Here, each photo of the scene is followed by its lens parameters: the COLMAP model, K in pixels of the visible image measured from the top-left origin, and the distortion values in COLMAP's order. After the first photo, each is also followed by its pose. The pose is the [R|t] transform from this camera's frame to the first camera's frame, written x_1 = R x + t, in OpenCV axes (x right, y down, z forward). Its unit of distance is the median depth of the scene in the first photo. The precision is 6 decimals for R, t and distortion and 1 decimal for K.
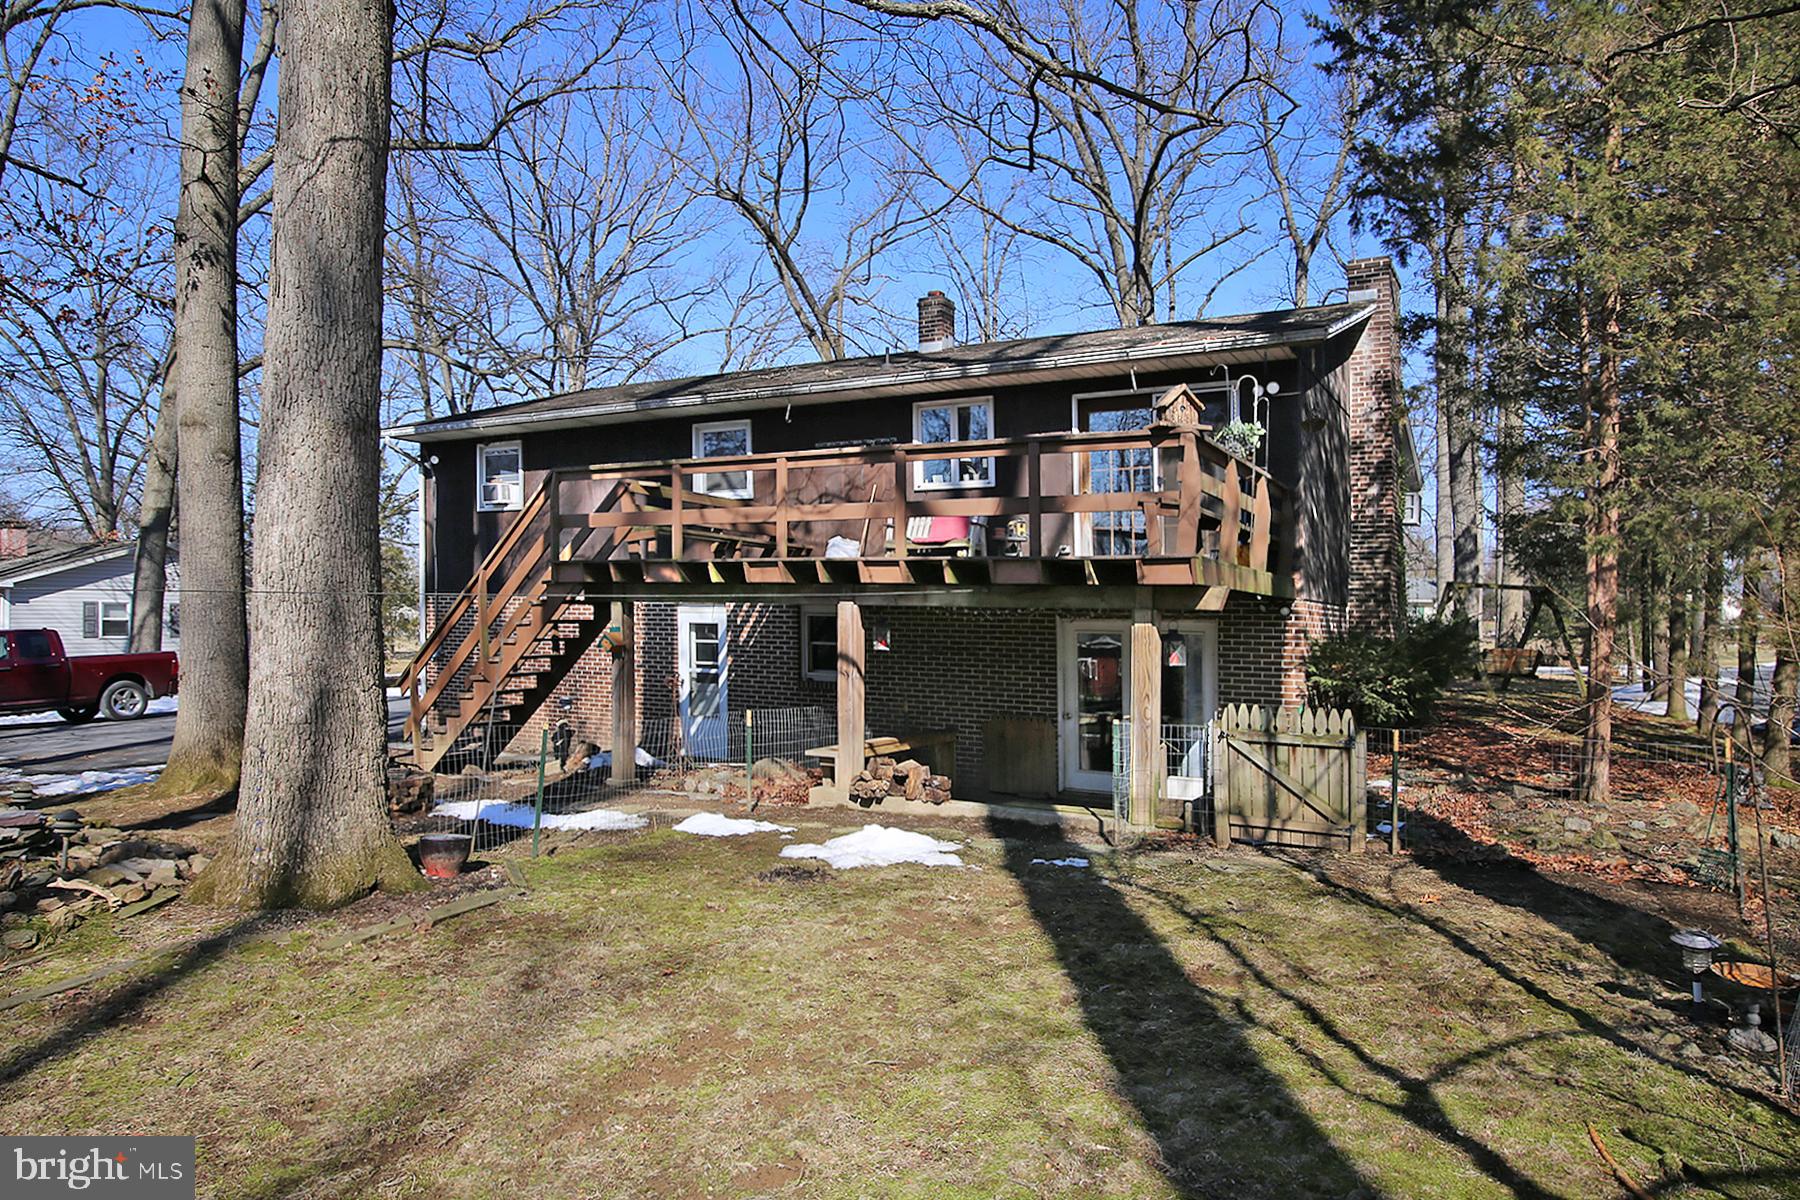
lens RADIAL K [[1219.0, 0, 897.6], [0, 1219.0, 605.0], [0, 0, 1]] dist [-0.008710, -0.000557]
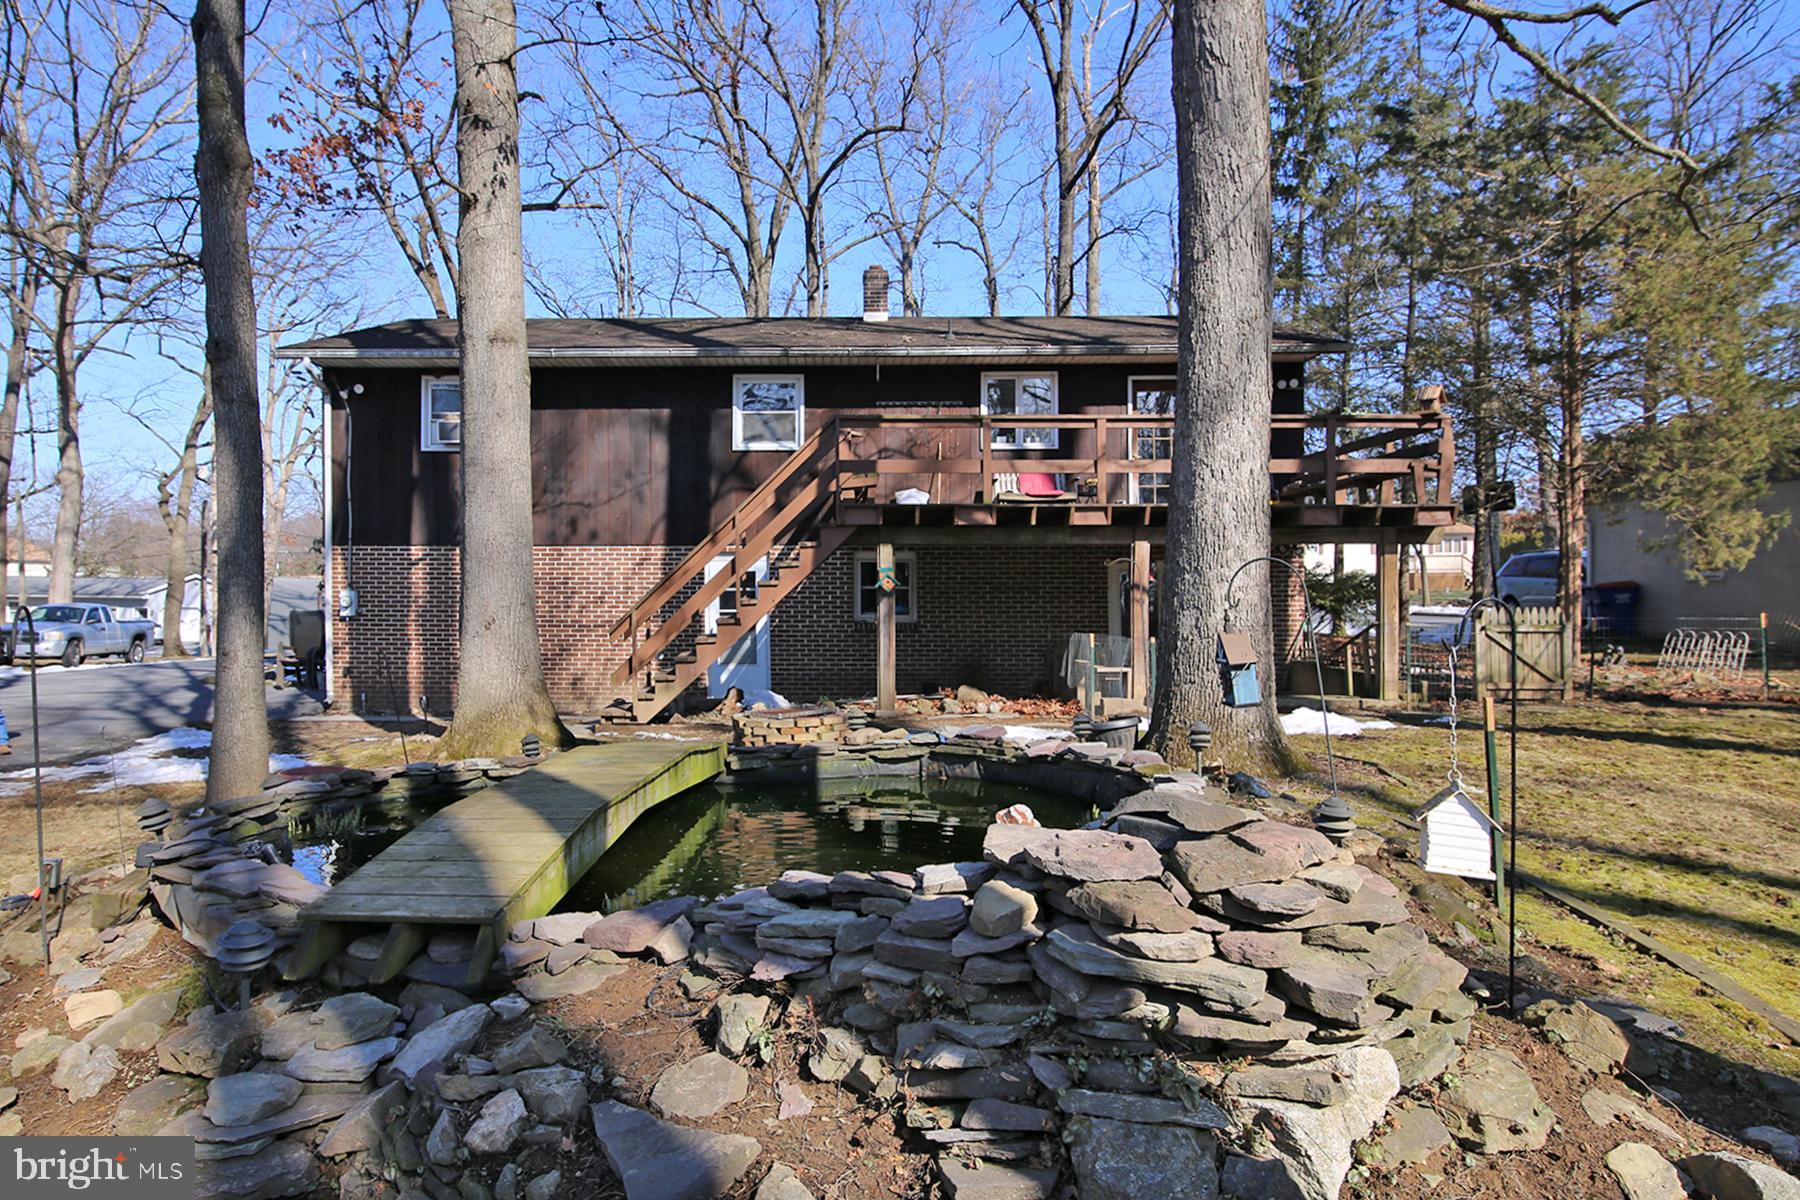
lens RADIAL K [[1219.0, 0, 898.6], [0, 1219.0, 587.4], [0, 0, 1]] dist [-0.008710, -0.000557]
pose [[0.847557, -0.018207, 0.530392, -0.718508], [0.011364, 0.999805, 0.016162, 0.016760], [-0.530582, -0.007671, 0.847599, 0.088599]]
